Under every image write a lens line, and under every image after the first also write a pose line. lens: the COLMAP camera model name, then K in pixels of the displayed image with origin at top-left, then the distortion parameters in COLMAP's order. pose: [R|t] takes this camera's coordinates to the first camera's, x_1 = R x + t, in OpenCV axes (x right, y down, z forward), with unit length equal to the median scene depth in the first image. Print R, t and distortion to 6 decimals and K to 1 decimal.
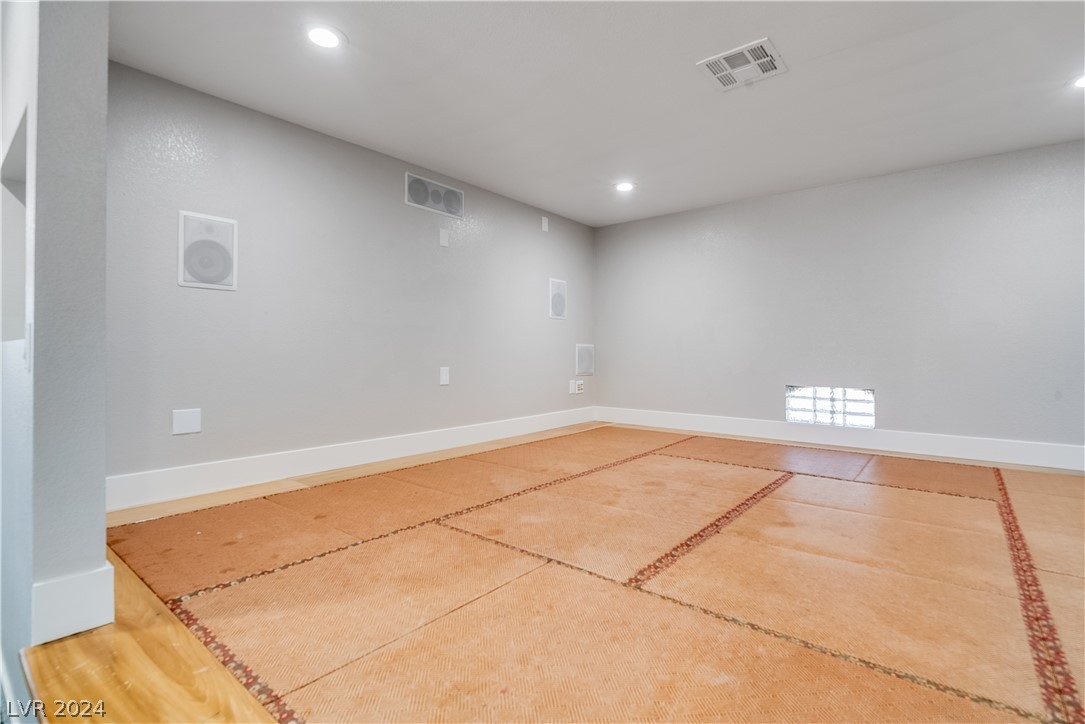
lens RADIAL K [[509.1, 0, 539.5], [0, 509.1, 353.2], [0, 0, 1]] dist [-0.000830, -0.004420]
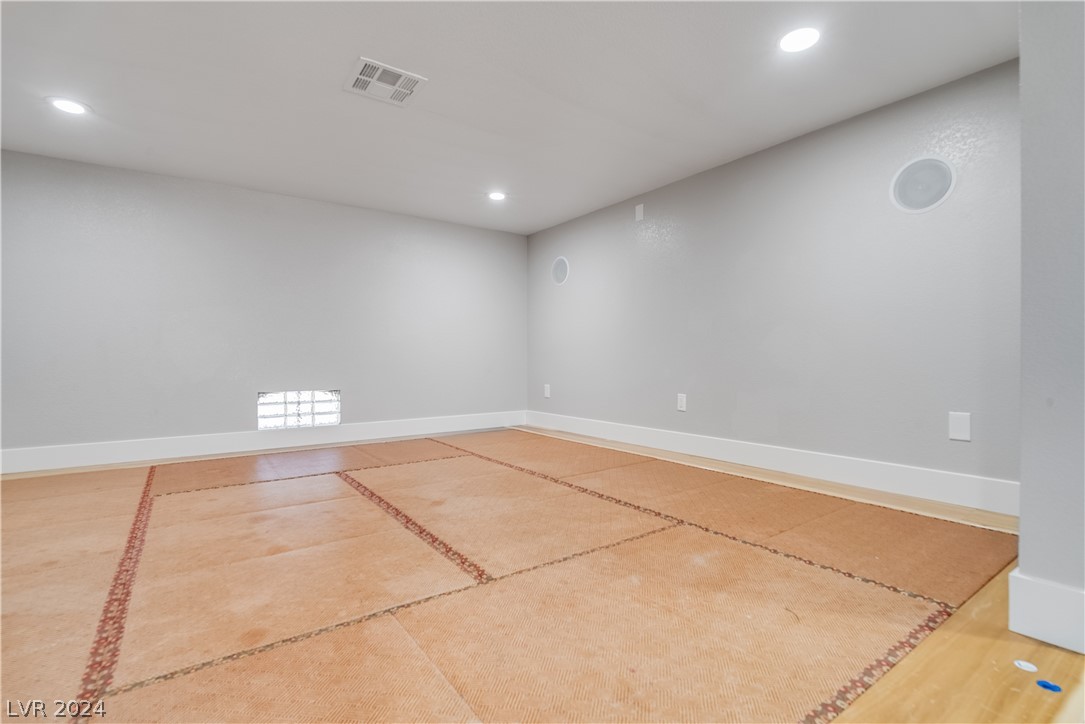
lens RADIAL K [[509.1, 0, 540.7], [0, 509.1, 365.2], [0, 0, 1]] dist [-0.000830, -0.004420]
pose [[0.258461, -0.017399, 0.965865, -0.538099], [0.005786, 0.999848, 0.016463, -0.001678], [-0.966004, 0.001333, 0.258522, 0.423298]]
